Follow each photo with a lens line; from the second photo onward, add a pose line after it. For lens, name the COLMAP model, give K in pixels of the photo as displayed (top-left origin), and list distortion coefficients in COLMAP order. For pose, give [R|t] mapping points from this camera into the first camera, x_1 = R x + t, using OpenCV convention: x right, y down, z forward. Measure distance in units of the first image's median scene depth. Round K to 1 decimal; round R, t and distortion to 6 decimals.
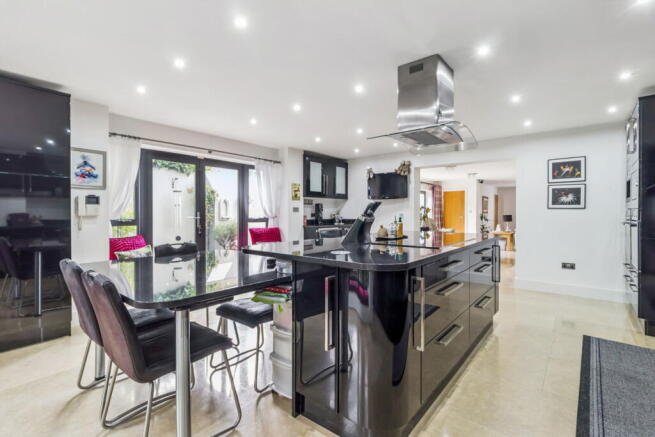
lens RADIAL K [[309.7, 0, 328.8], [0, 309.7, 214.6], [0, 0, 1]] dist [-0.004203, 0.002125]
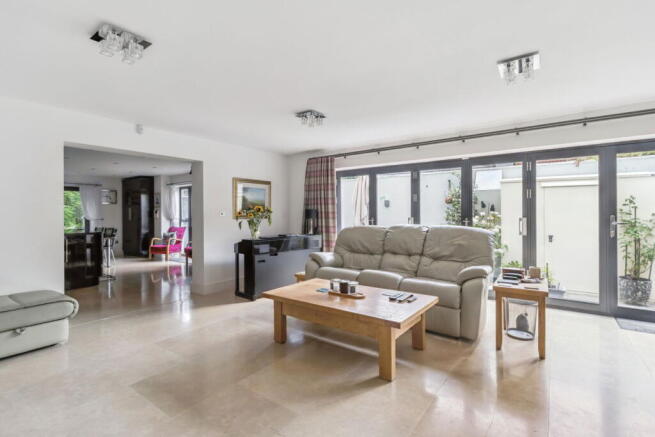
lens RADIAL K [[309.7, 0, 326.3], [0, 309.7, 215.1], [0, 0, 1]] dist [-0.004203, 0.002125]
pose [[0.036890, -0.010527, -0.999264, 1.685247], [-0.014574, 0.999833, -0.011071, -0.030913], [0.999213, 0.014971, 0.036730, 2.194099]]
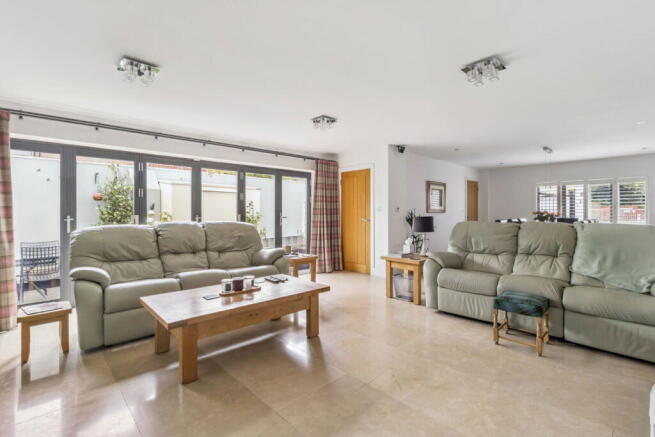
lens RADIAL K [[309.7, 0, 325.0], [0, 309.7, 218.7], [0, 0, 1]] dist [-0.004203, 0.002125]
pose [[0.989814, -0.010478, -0.141984, 0.404373], [0.010415, 0.999945, -0.001182, 0.007181], [0.141988, -0.000309, 0.989868, 0.439446]]
